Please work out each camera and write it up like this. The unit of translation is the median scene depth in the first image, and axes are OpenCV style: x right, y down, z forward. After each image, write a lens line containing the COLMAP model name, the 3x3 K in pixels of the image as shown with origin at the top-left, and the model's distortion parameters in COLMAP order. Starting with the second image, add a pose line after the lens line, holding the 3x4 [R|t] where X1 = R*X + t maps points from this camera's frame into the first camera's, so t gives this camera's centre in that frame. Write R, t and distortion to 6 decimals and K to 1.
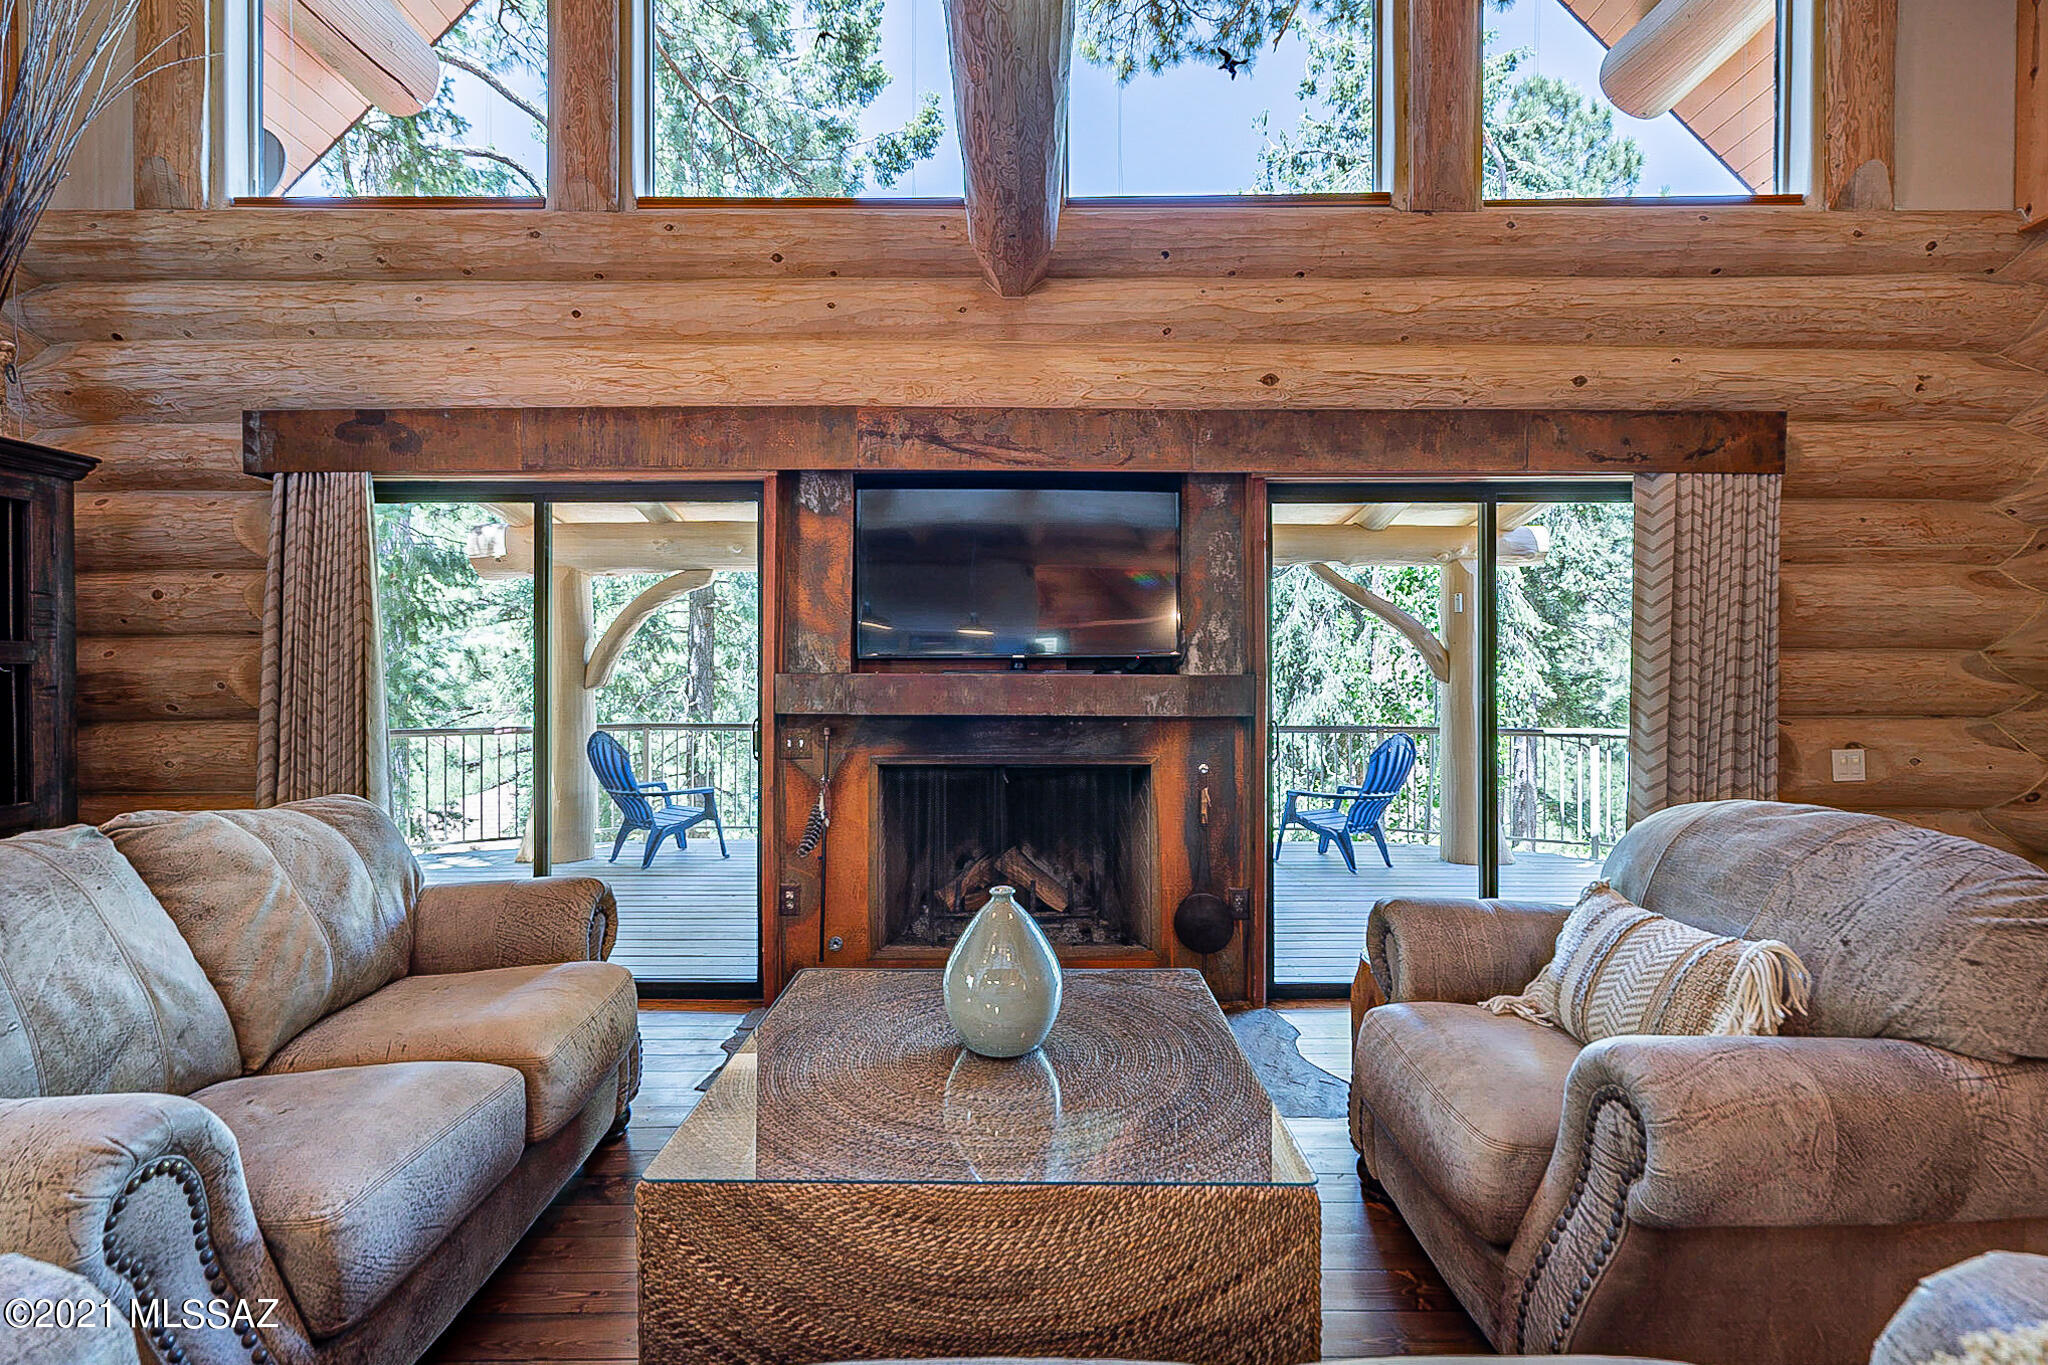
lens RADIAL K [[937.4, 0, 1033.4], [0, 937.4, 680.0], [0, 0, 1]] dist [-0.009396, 0.004545]
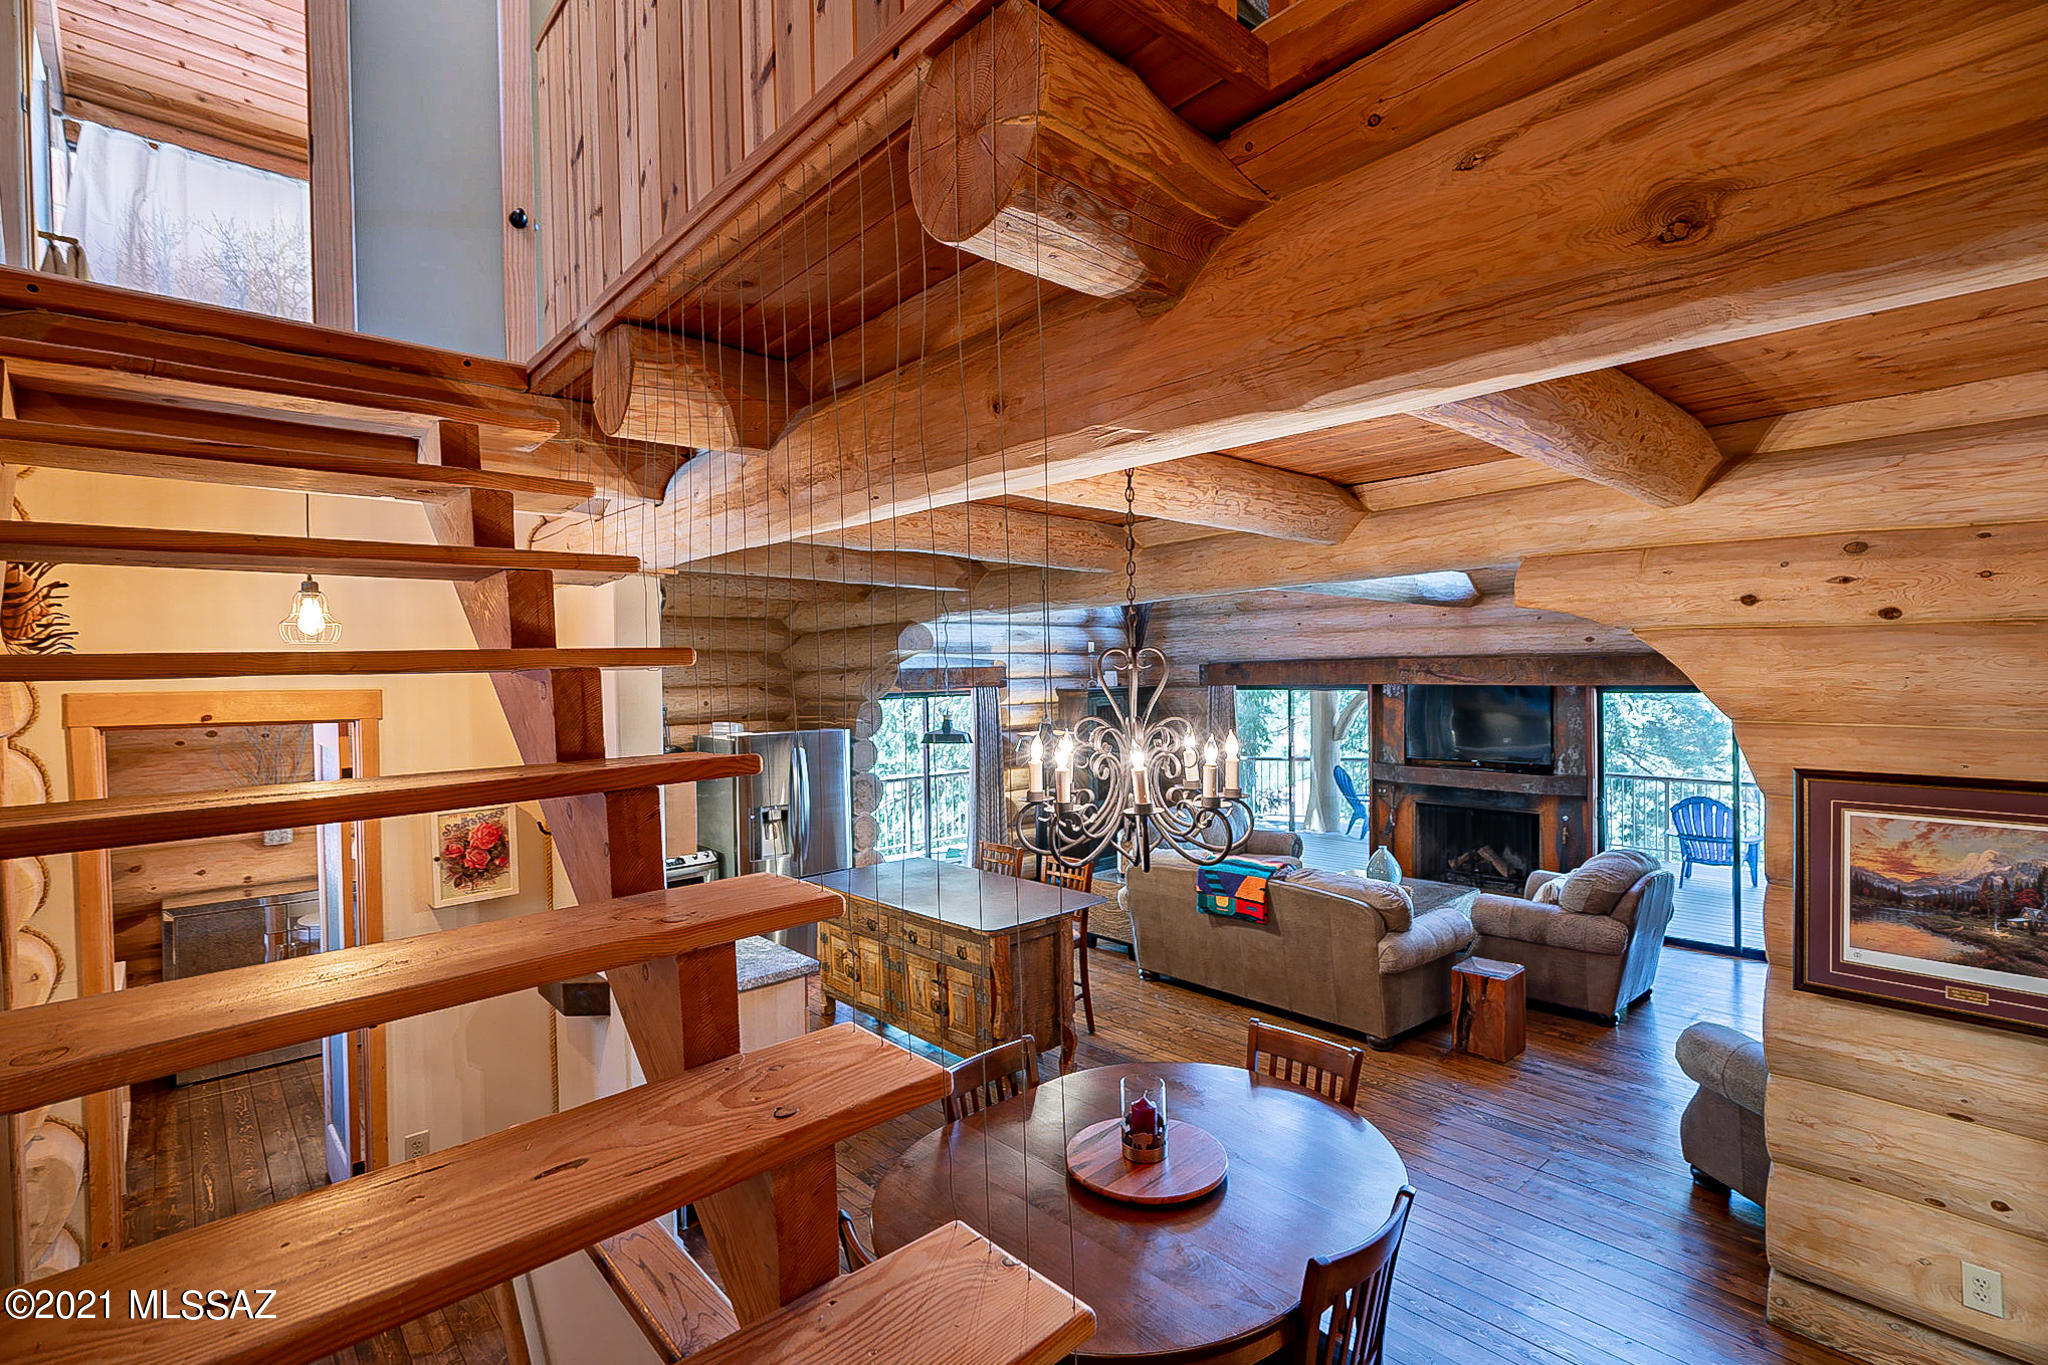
lens RADIAL K [[937.4, 0, 1029.5], [0, 937.4, 681.8], [0, 0, 1]] dist [-0.009396, 0.004545]
pose [[0.671585, -0.000913, -0.740927, 0.960808], [0.011348, 0.999895, 0.009054, -0.255858], [0.740840, -0.014489, 0.671525, -1.350375]]
